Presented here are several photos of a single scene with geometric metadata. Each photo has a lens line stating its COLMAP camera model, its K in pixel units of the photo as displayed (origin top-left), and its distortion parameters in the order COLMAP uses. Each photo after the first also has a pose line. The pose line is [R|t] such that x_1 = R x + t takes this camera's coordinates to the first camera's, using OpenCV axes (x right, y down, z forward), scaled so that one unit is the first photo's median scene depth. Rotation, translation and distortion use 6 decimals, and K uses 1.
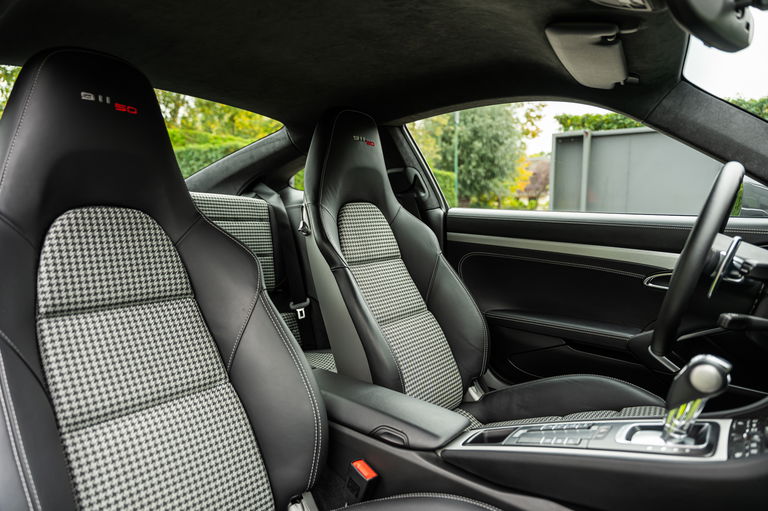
lens RADIAL K [[504.9, 0, 384.7], [0, 504.9, 260.6], [0, 0, 1]] dist [-0.011000, -0.012491]
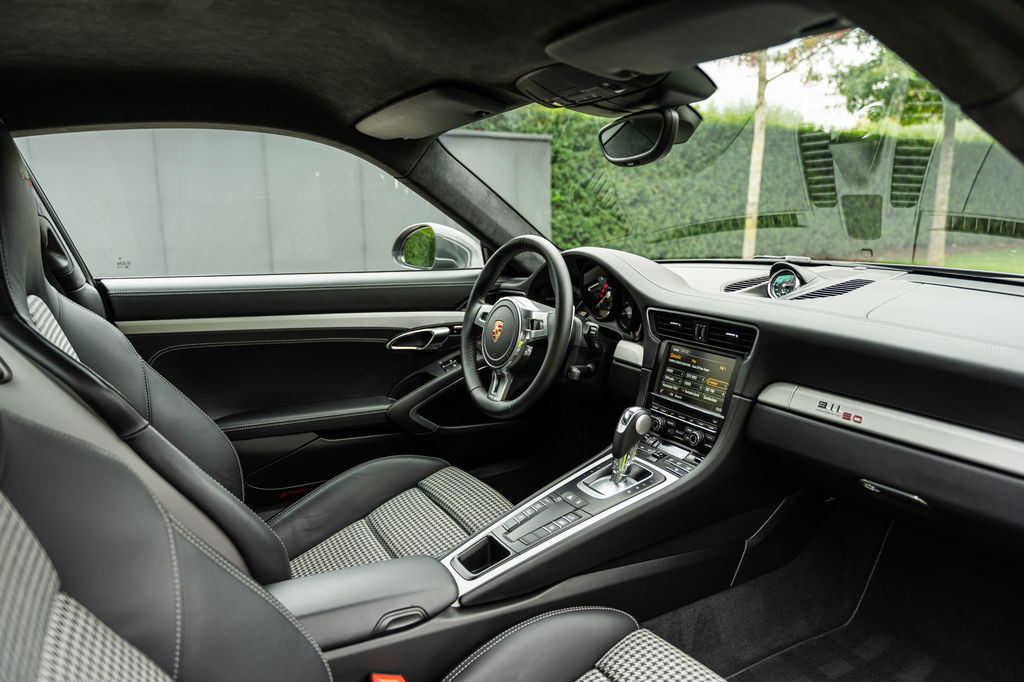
lens RADIAL K [[673.3, 0, 510.2], [0, 673.3, 351.6], [0, 0, 1]] dist [-0.011000, -0.012491]
pose [[0.417329, -0.198201, 0.886878, -0.528116], [0.088277, 0.980152, 0.177507, -0.158417], [-0.904458, 0.004213, 0.426542, 0.287604]]
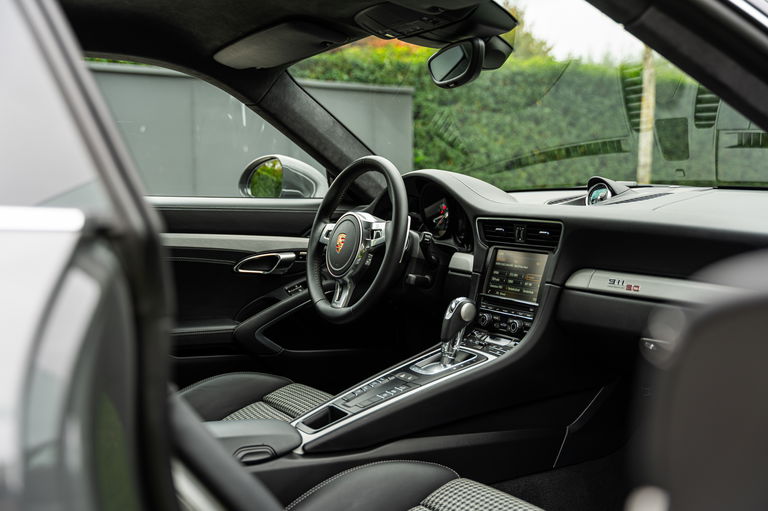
lens RADIAL K [[838.1, 0, 384.7], [0, 838.1, 269.4], [0, 0, 1]] dist [-0.009260, 0.000000]
pose [[0.400303, -0.104678, 0.910385, -0.872869], [0.085057, 0.993410, 0.076824, -0.057450], [-0.912427, 0.046682, 0.406569, 0.106418]]
